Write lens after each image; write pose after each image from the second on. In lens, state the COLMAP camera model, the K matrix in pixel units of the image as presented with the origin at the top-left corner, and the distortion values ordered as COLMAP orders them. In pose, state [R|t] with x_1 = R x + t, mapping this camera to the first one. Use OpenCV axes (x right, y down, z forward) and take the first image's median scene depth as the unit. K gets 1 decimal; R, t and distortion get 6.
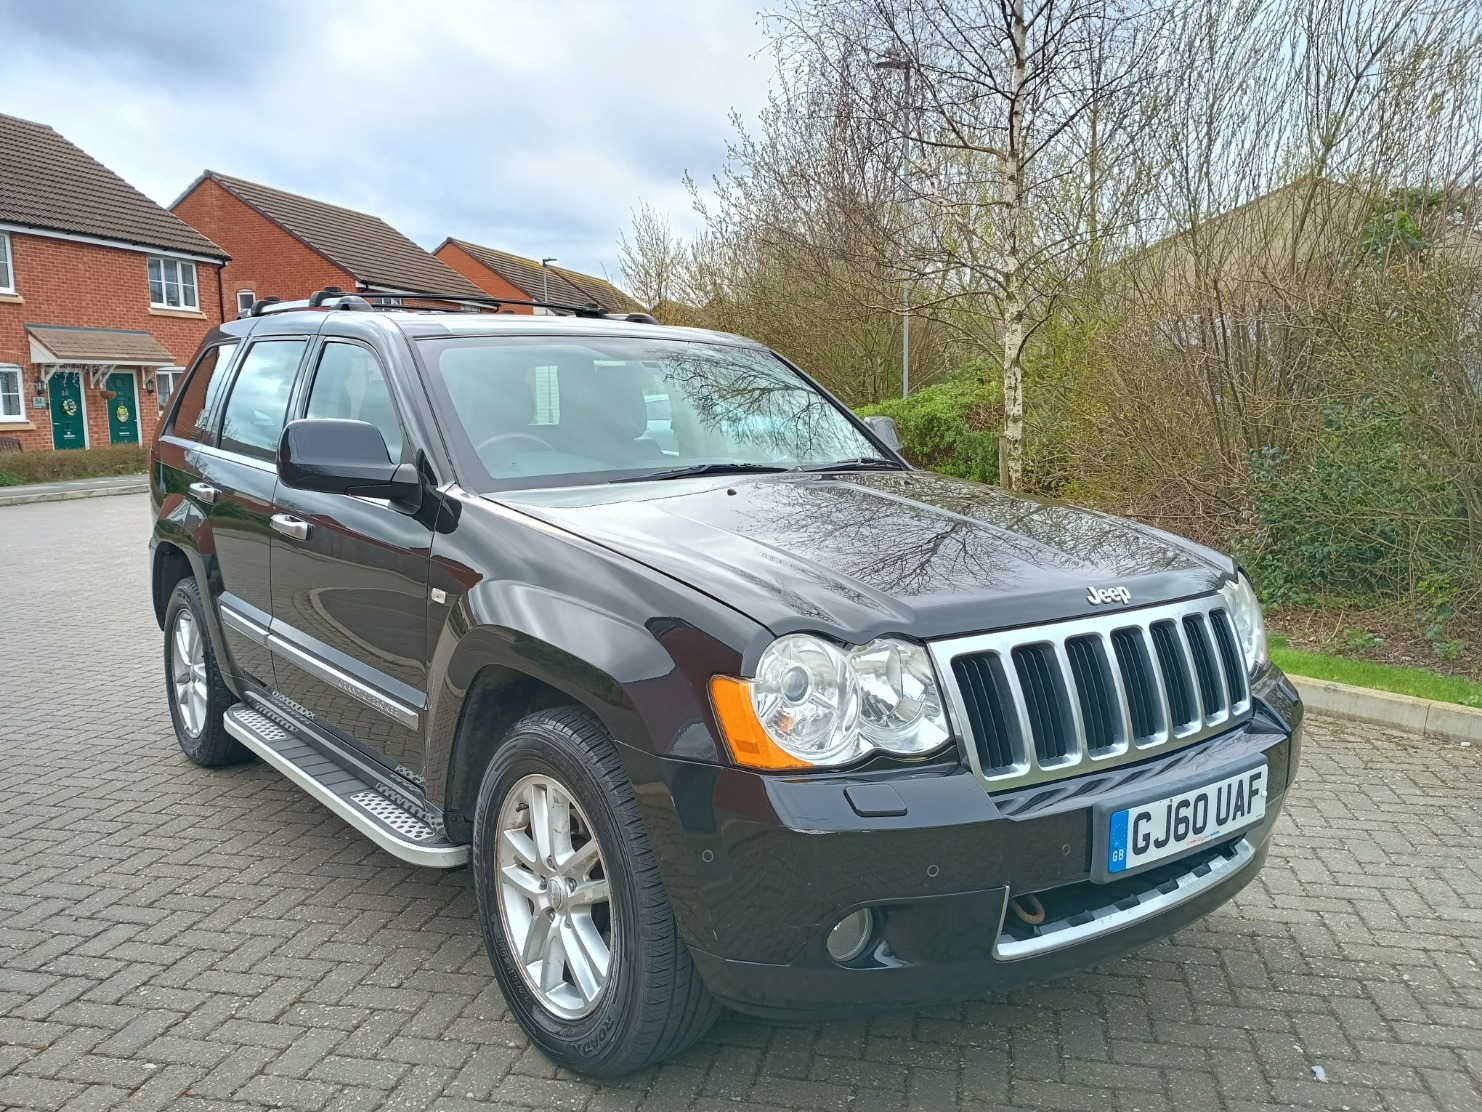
lens RADIAL K [[1223.2, 0, 737.2], [0, 1223.2, 551.5], [0, 0, 1]] dist [0.064996, -0.074898]
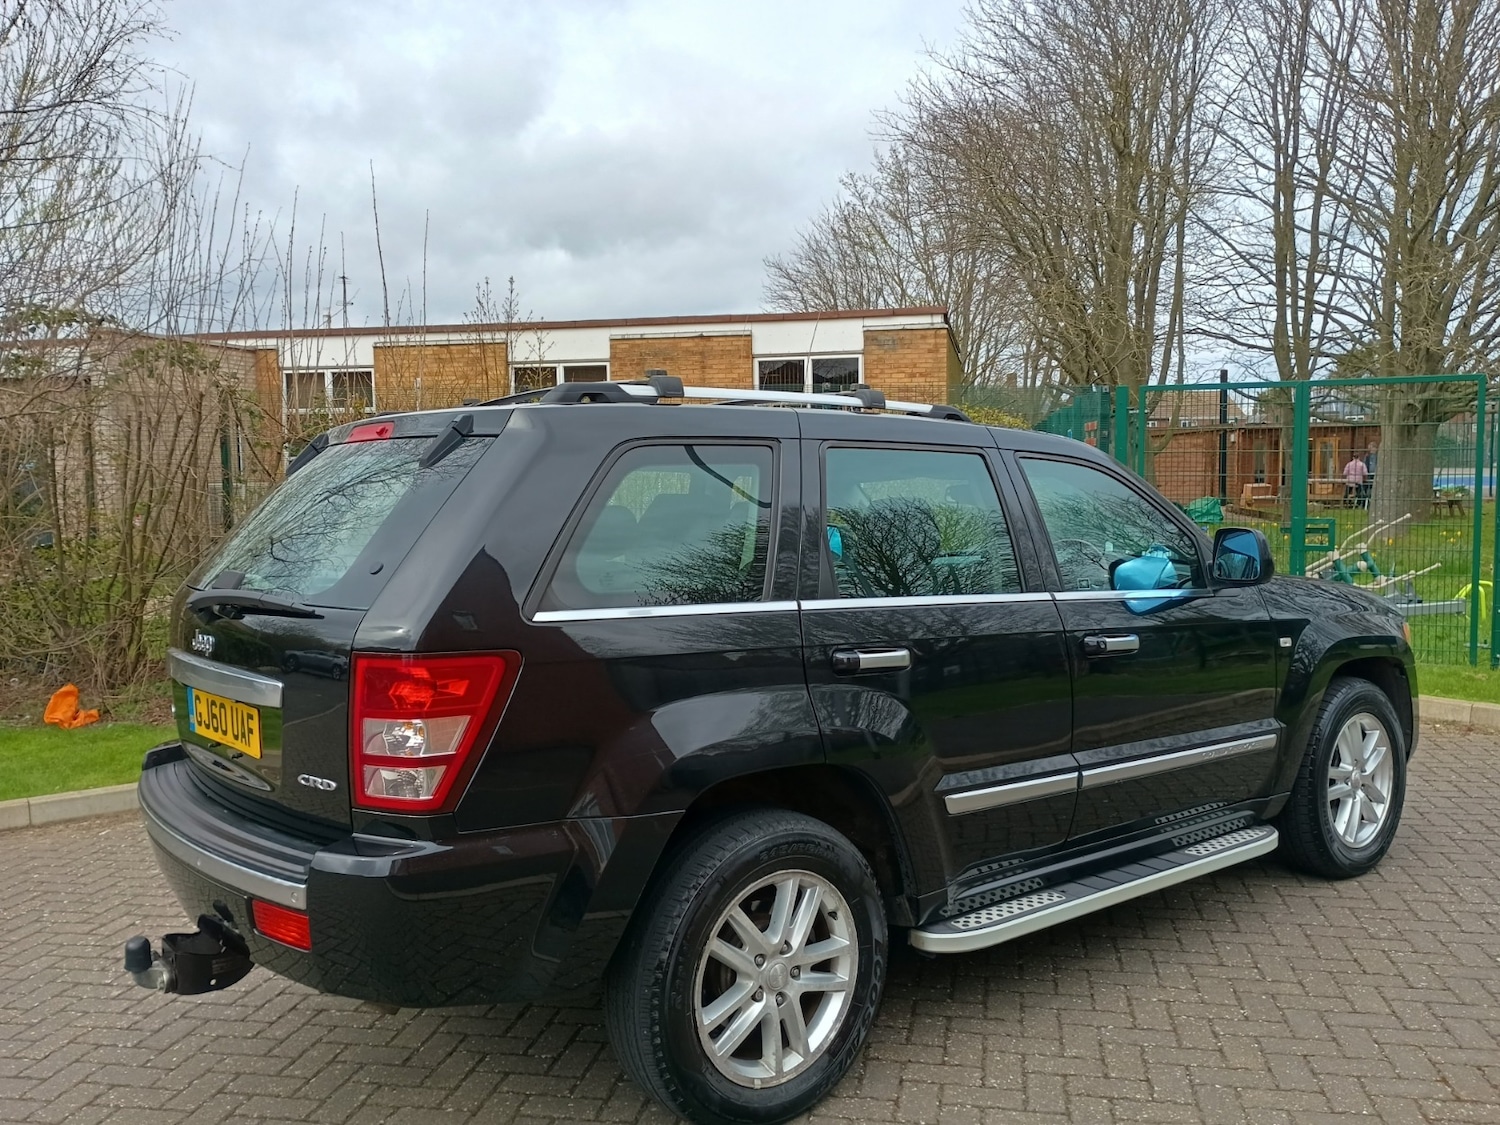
lens RADIAL K [[1243.5, 0, 752.2], [0, 1243.5, 561.0], [0, 0, 1]] dist [0.060488, -0.069270]
pose [[-0.009206, -0.055959, 0.998391, -1.554719], [0.141538, 0.988308, 0.056699, -0.209802], [-0.989890, 0.141832, -0.001178, 1.461909]]
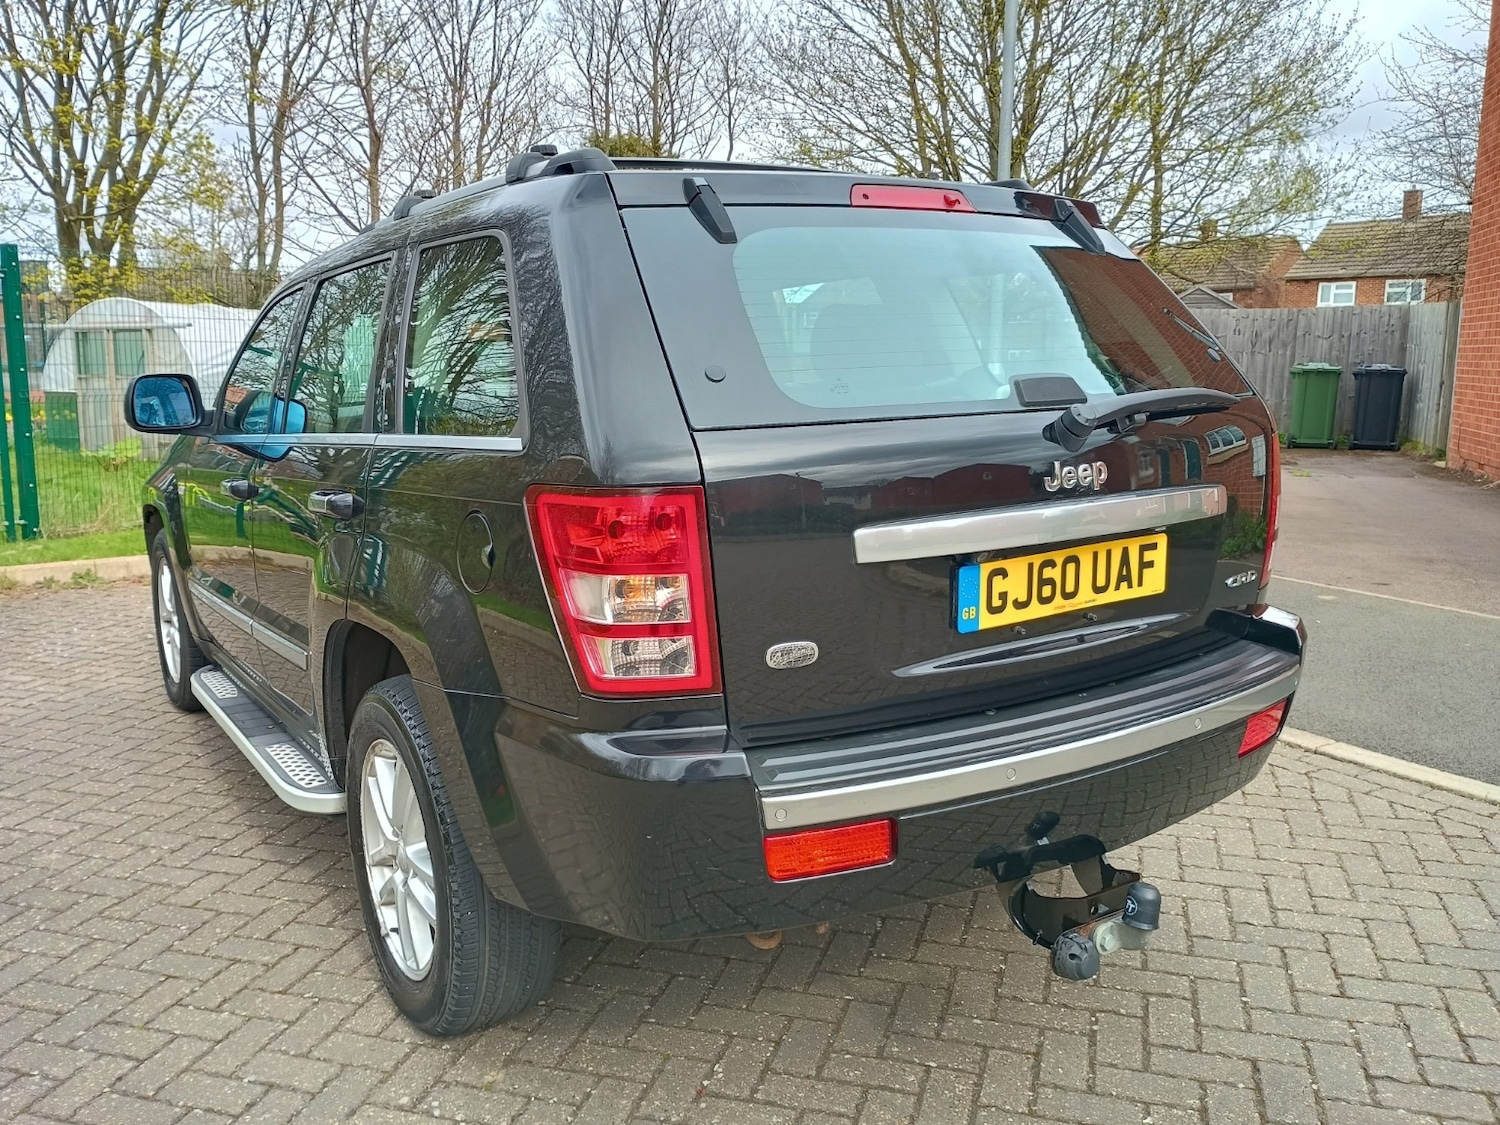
lens RADIAL K [[1241.7, 0, 732.7], [0, 1241.7, 555.2], [0, 0, 1]] dist [0.073516, -0.088070]
pose [[-0.996240, 0.005966, 0.086433, -0.505115], [0.030019, 0.959599, 0.279766, -0.304927], [-0.081271, 0.281309, -0.956170, 2.528025]]
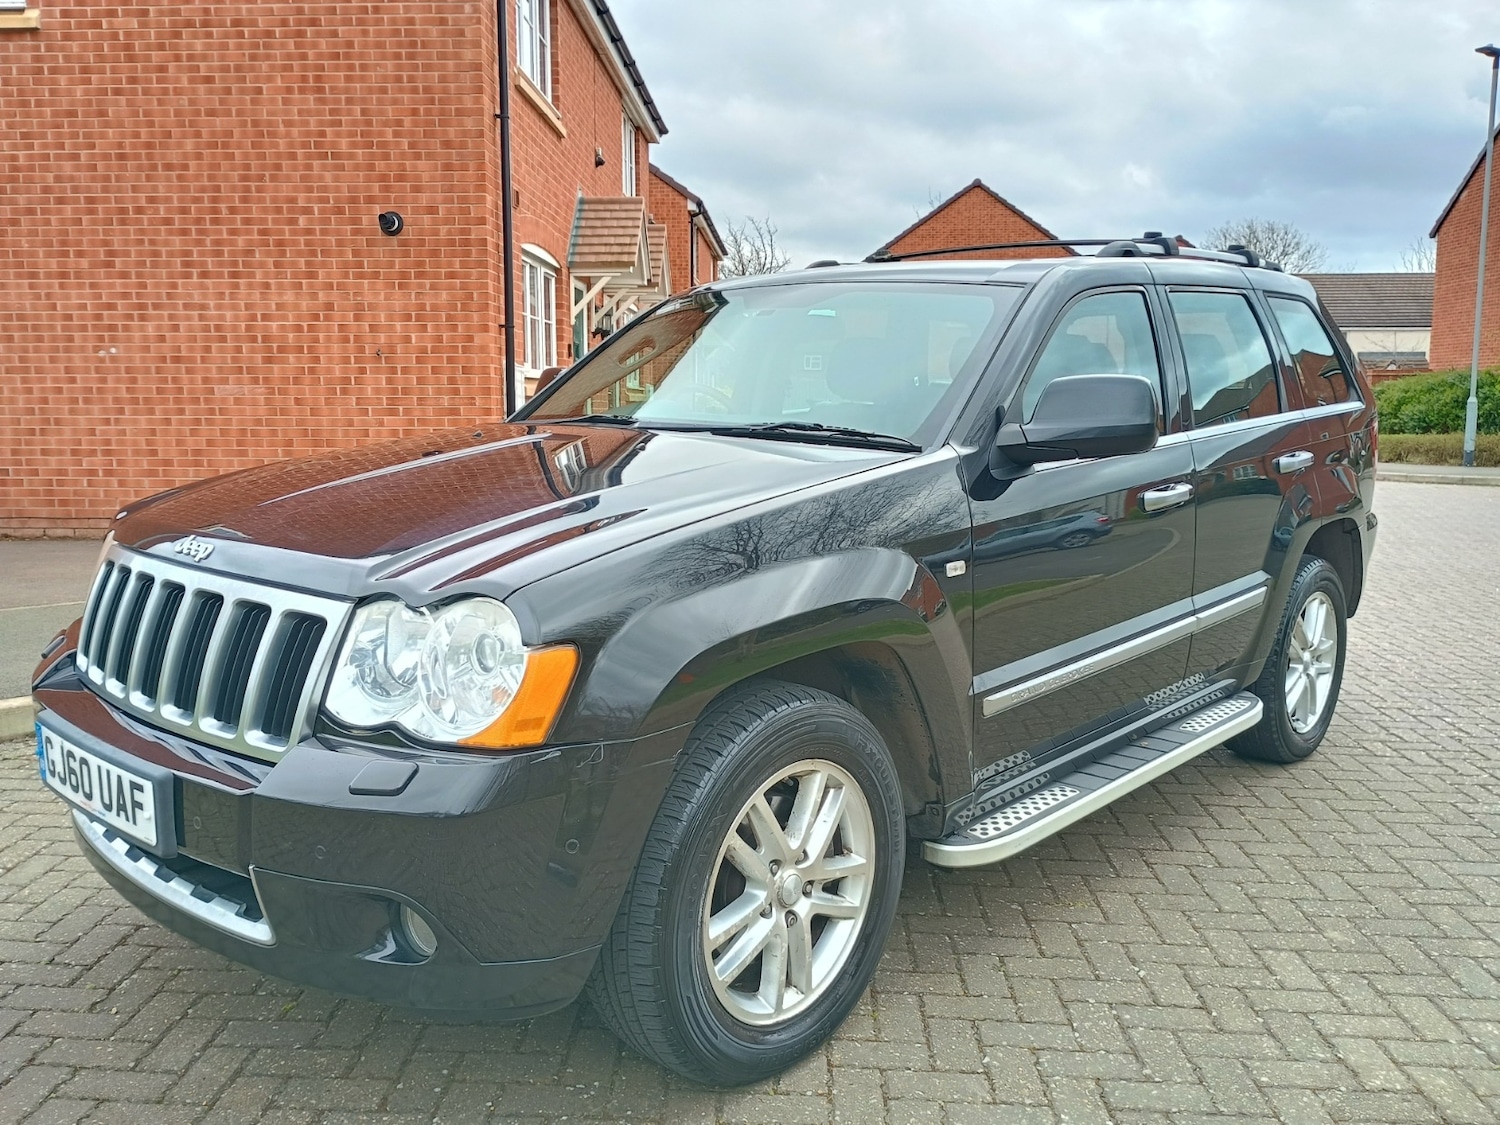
lens RADIAL K [[1241.7, 0, 732.7], [0, 1241.7, 555.2], [0, 0, 1]] dist [0.073516, -0.088070]
pose [[0.166321, 0.146699, -0.975098, 0.994459], [-0.128559, 0.983657, 0.126058, -0.100144], [0.977655, 0.104391, 0.182462, 0.945671]]
